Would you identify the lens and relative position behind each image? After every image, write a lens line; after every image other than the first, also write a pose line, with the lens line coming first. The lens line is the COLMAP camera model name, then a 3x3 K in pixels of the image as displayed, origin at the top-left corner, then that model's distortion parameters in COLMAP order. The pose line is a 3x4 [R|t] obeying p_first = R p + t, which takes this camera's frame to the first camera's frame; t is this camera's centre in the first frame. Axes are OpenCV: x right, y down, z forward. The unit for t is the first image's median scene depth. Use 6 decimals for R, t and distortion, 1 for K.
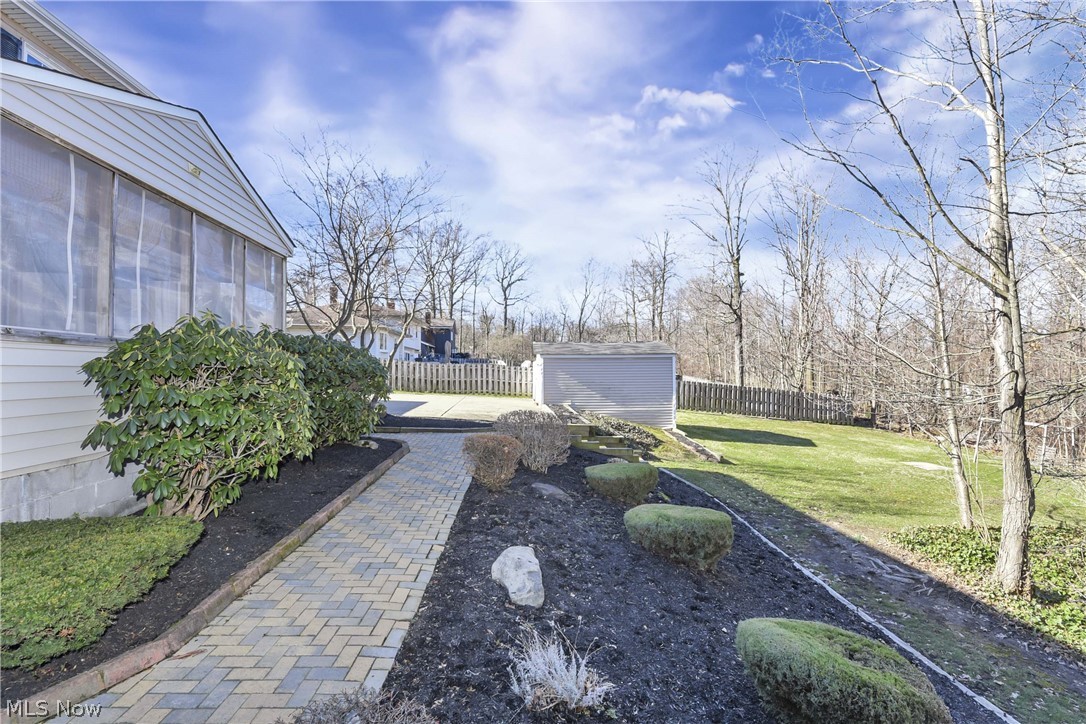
lens RADIAL K [[466.8, 0, 543.0], [0, 466.8, 362.0], [0, 0, 1]] dist [-0.031928, -0.000561]
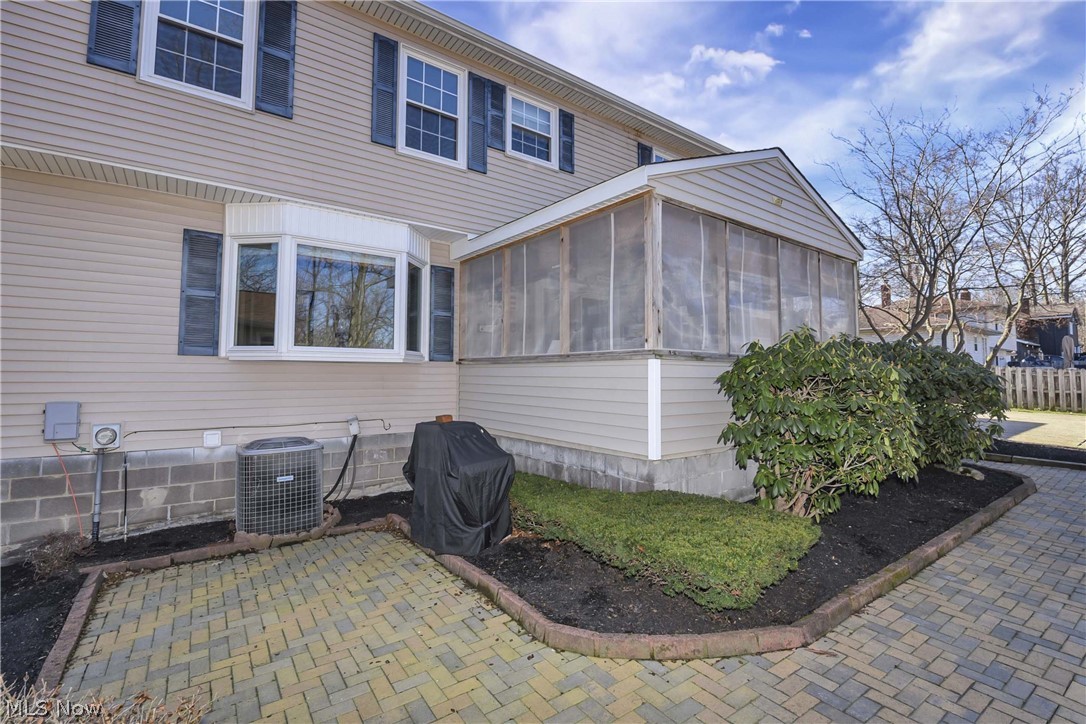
lens RADIAL K [[475.8, 0, 542.6], [0, 475.8, 346.6], [0, 0, 1]] dist [-0.029504, -0.000800]
pose [[0.503056, -0.051876, -0.862696, -0.089139], [0.010689, 0.998494, -0.053809, -0.009631], [0.864188, 0.017848, 0.502853, -0.079929]]
